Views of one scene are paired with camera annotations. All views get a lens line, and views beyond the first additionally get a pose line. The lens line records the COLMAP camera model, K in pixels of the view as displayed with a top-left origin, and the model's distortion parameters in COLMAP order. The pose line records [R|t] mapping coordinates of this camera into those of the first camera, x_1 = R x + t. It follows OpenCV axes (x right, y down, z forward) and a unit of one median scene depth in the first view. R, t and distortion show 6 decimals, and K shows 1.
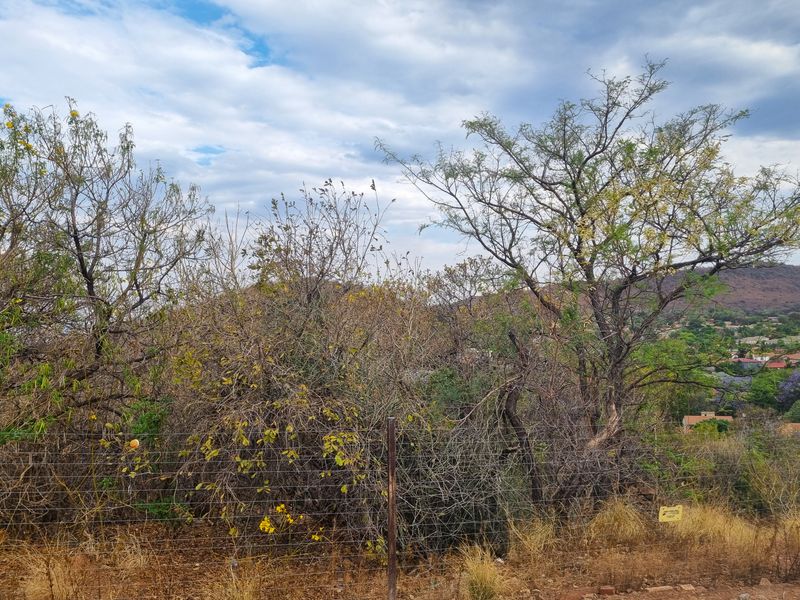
lens RADIAL K [[624.8, 0, 406.1], [0, 624.8, 301.2], [0, 0, 1]] dist [0.043418, -0.006530]
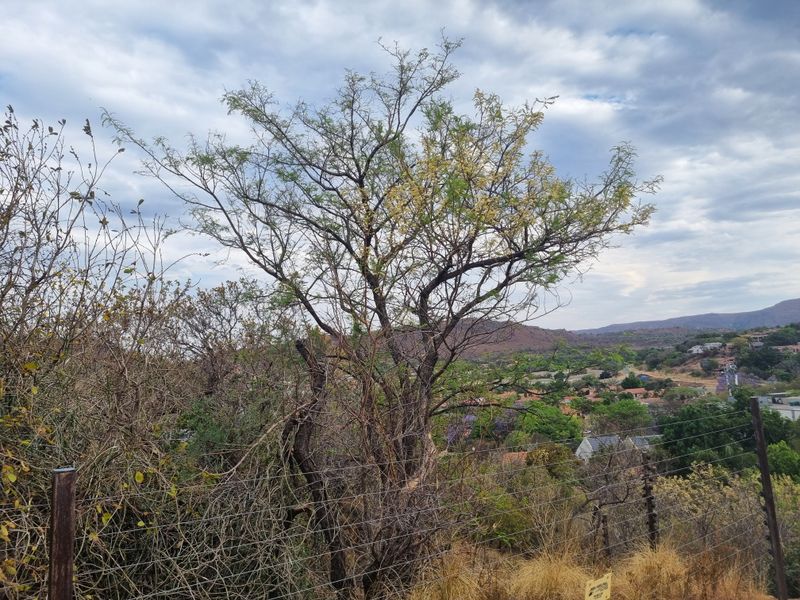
lens RADIAL K [[593.5, 0, 402.8], [0, 593.5, 298.4], [0, 0, 1]] dist [0.066505, -0.053683]
pose [[0.922102, 0.015546, 0.386634, 0.007679], [0.021970, 0.995477, -0.092423, 0.043468], [-0.386322, 0.093717, 0.917590, 0.208479]]
